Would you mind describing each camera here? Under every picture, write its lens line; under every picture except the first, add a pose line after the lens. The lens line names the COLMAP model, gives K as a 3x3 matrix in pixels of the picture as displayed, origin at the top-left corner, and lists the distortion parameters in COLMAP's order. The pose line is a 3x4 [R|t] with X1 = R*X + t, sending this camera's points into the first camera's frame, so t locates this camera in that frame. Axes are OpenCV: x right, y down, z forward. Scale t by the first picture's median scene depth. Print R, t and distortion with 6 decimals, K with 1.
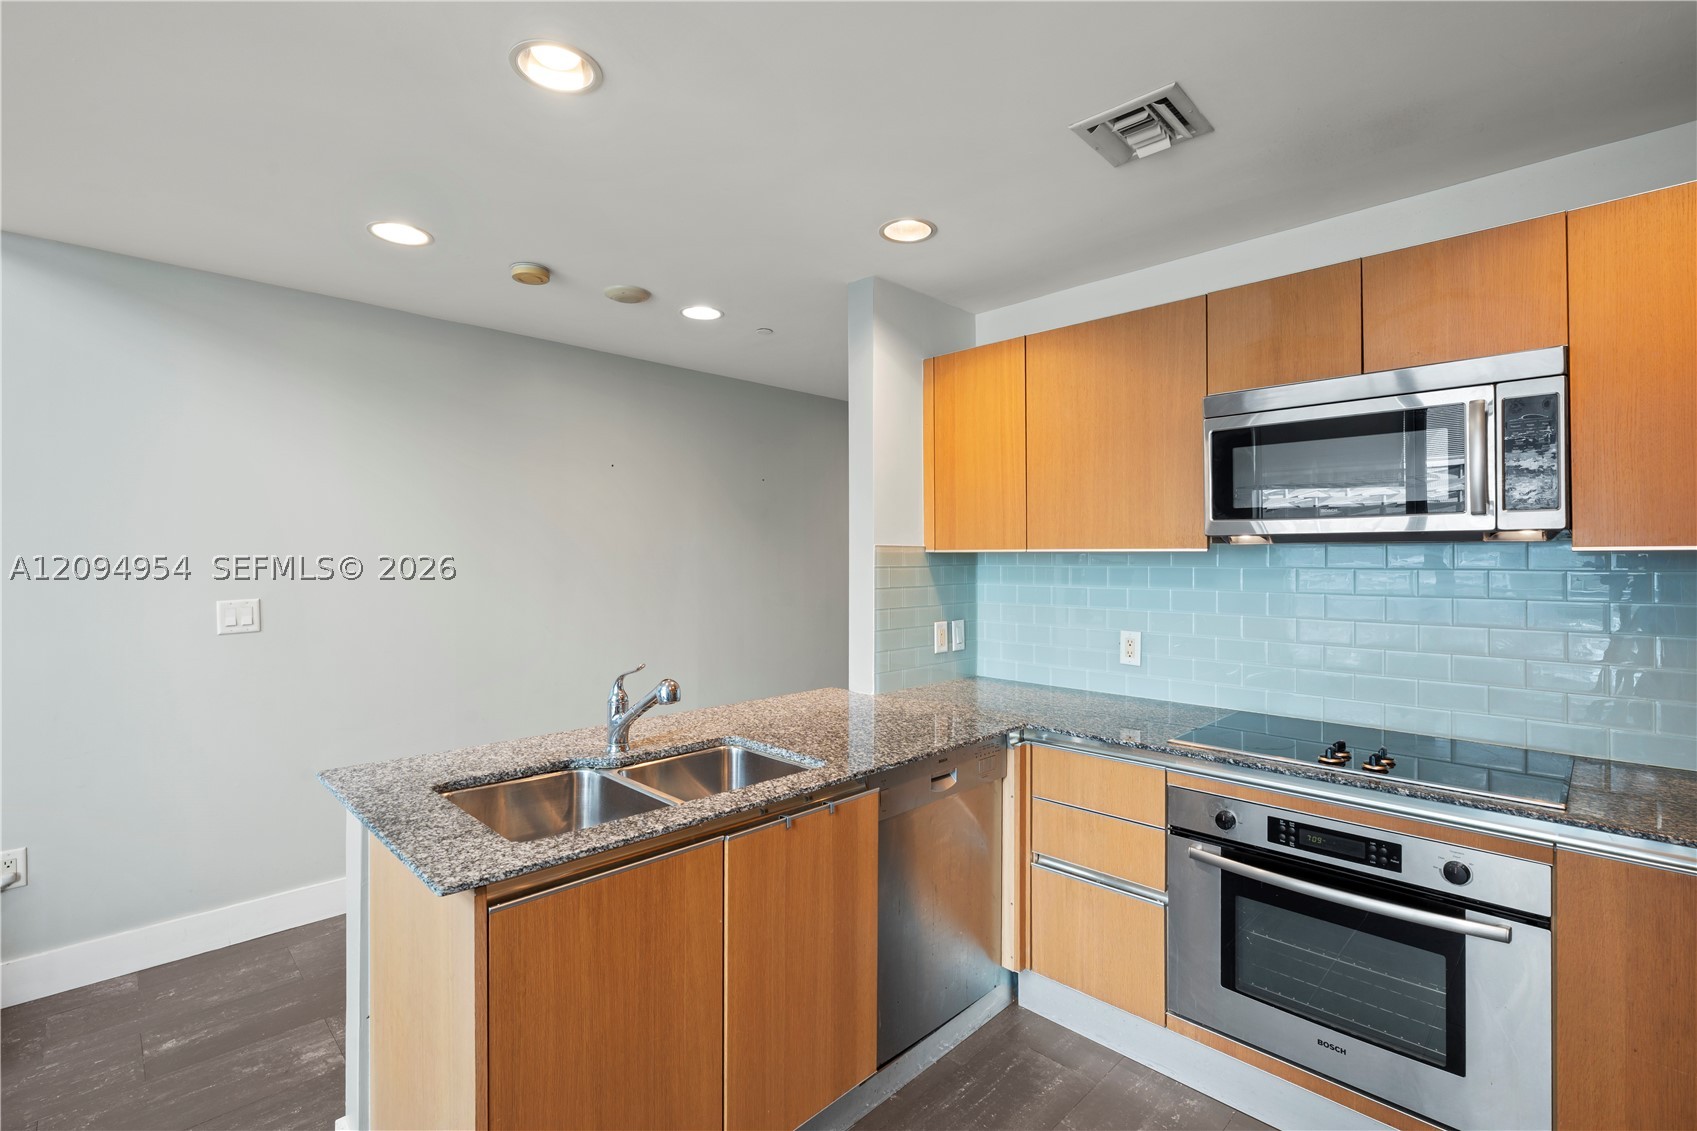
lens RADIAL K [[754.2, 0, 851.6], [0, 754.2, 549.0], [0, 0, 1]] dist [-0.013461, 0.003447]
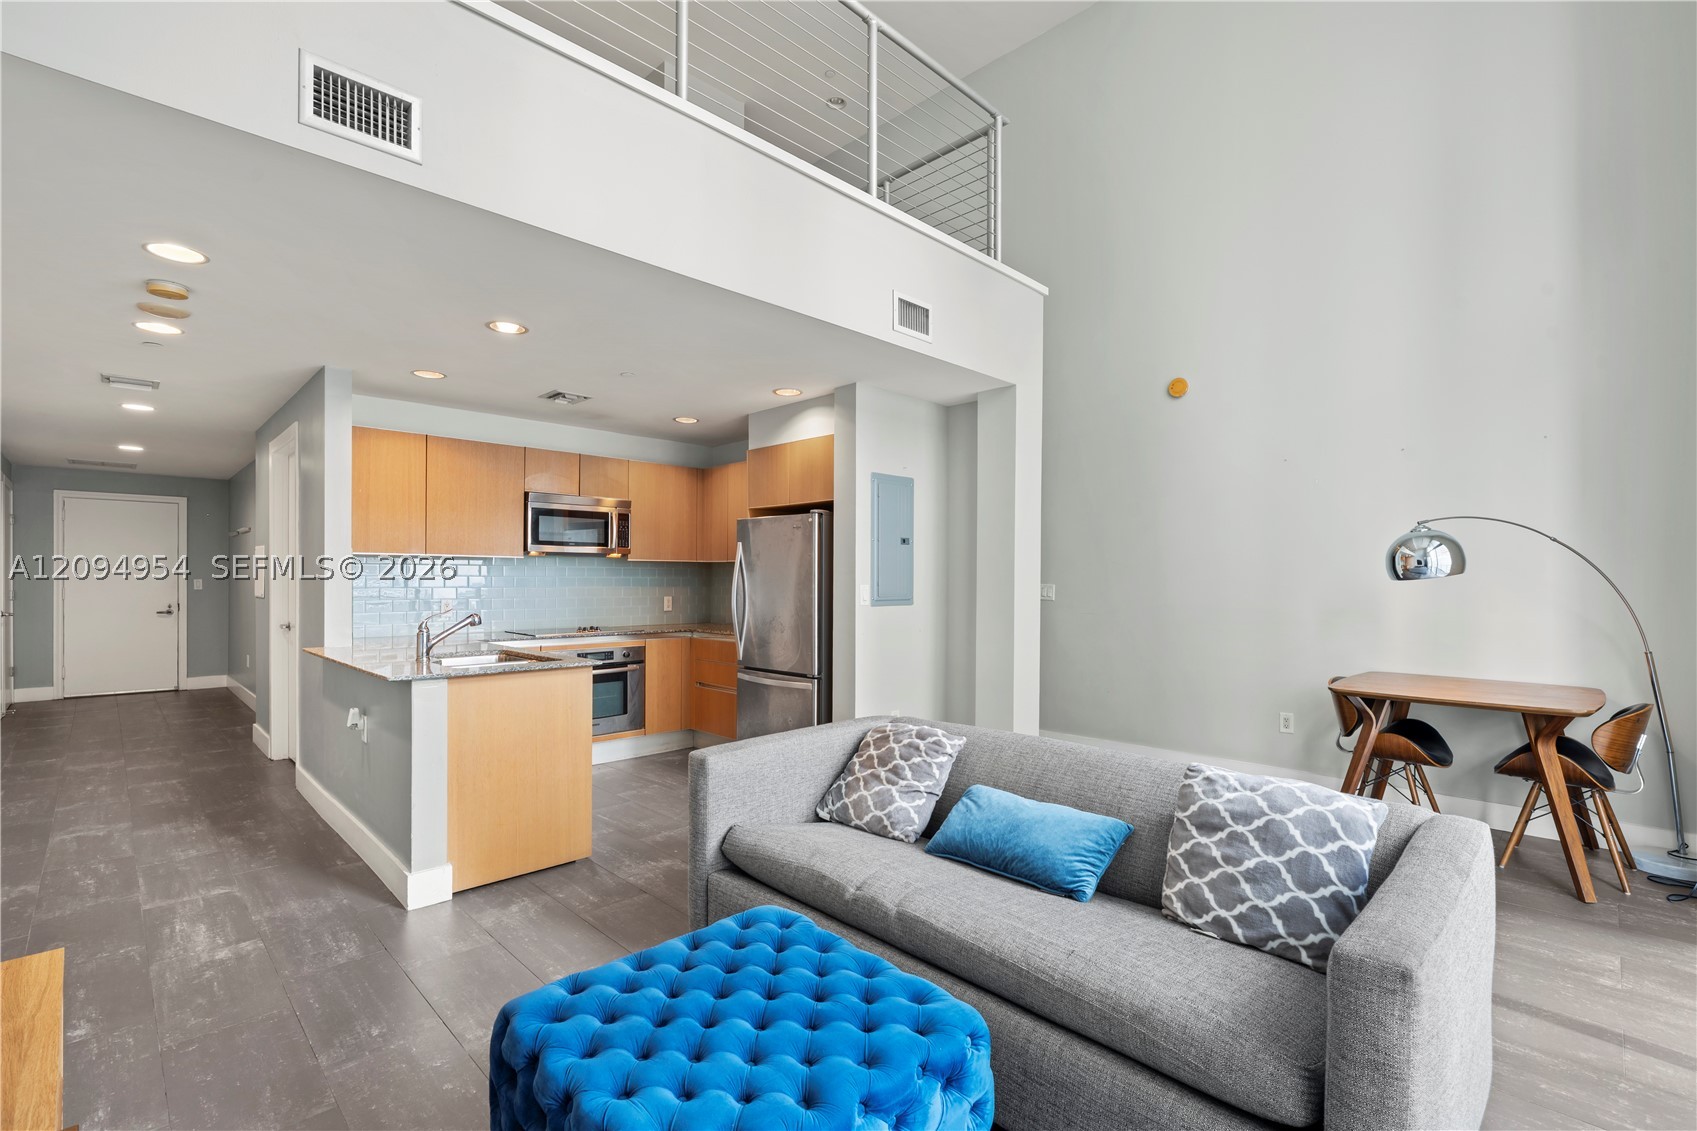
lens RADIAL K [[754.2, 0, 841.7], [0, 754.2, 580.0], [0, 0, 1]] dist [-0.013461, 0.003447]
pose [[0.008373, -0.007840, 0.999934, -1.720595], [-0.015872, 0.999842, 0.007972, 0.035190], [-0.999839, -0.015937, 0.008247, -0.002431]]
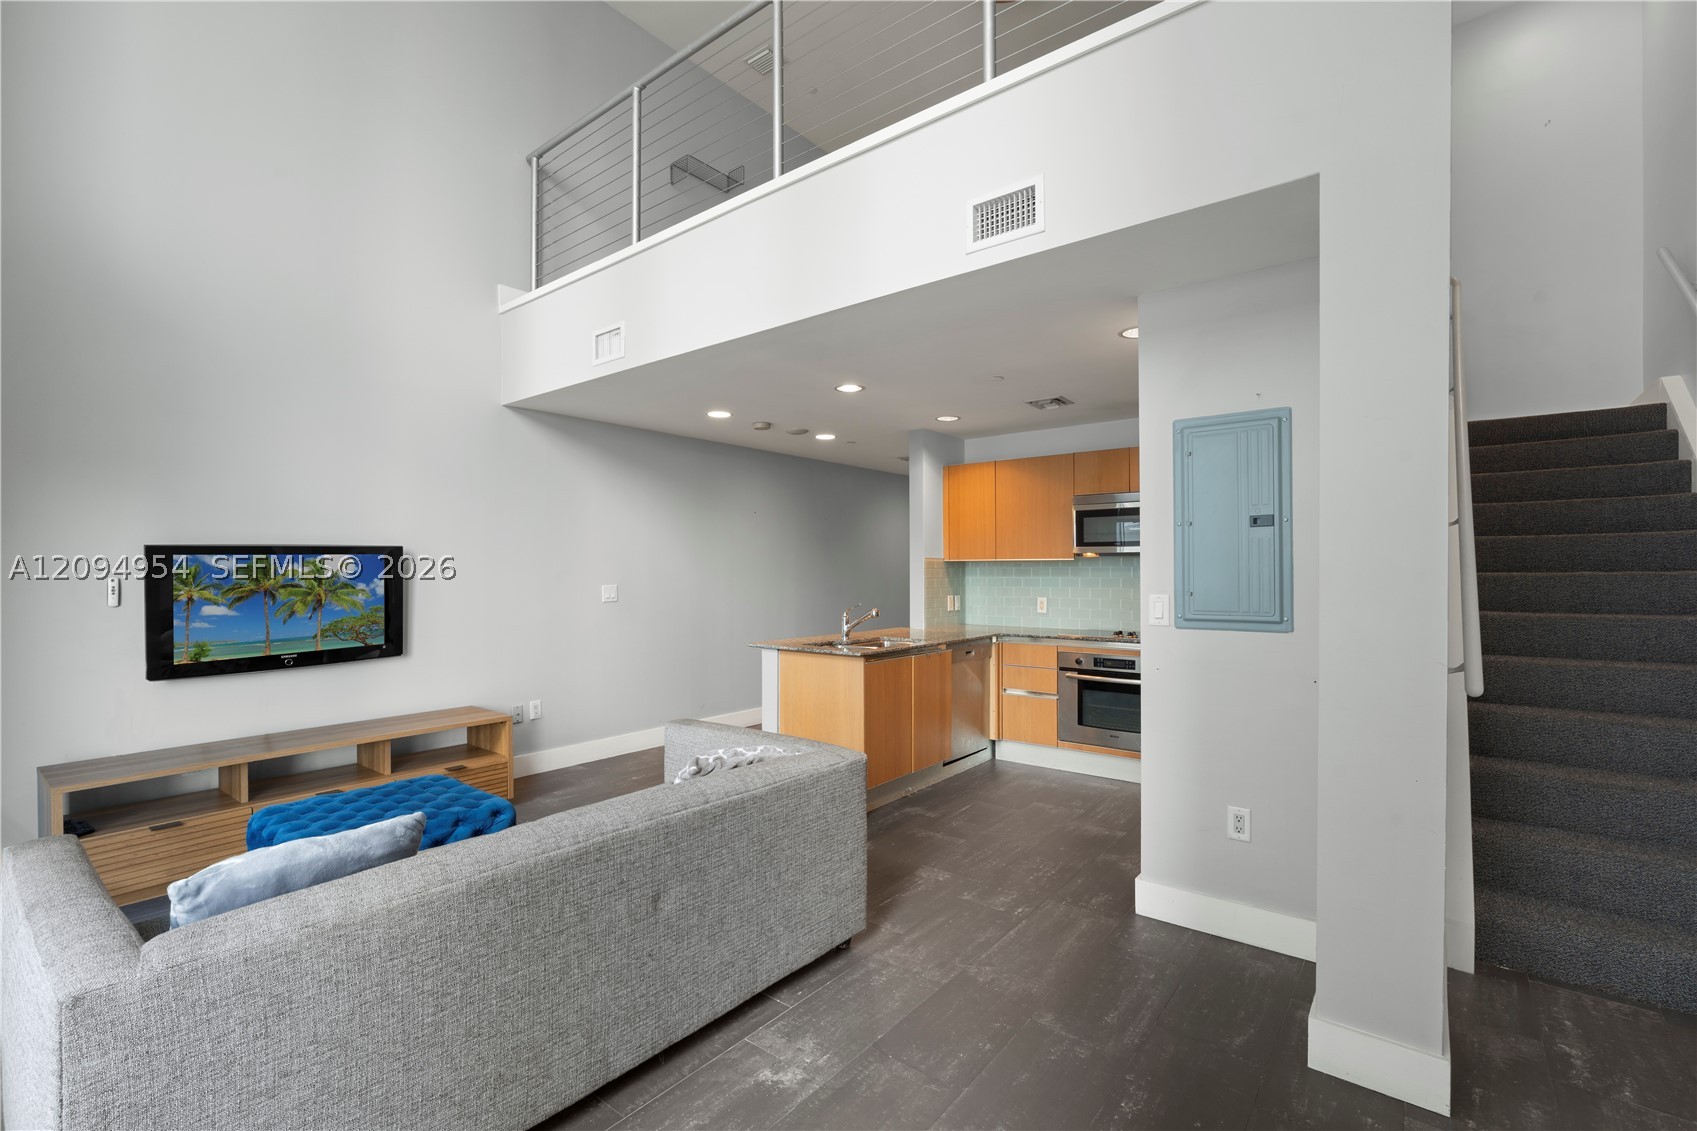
lens RADIAL K [[749.7, 0, 842.1], [0, 749.7, 567.6], [0, 0, 1]] dist [-0.008399, -0.000036]
pose [[0.993881, -0.001090, 0.110448, -0.494438], [0.000302, 0.999974, 0.007155, 0.009475], [-0.110452, -0.007078, 0.993856, -1.213248]]
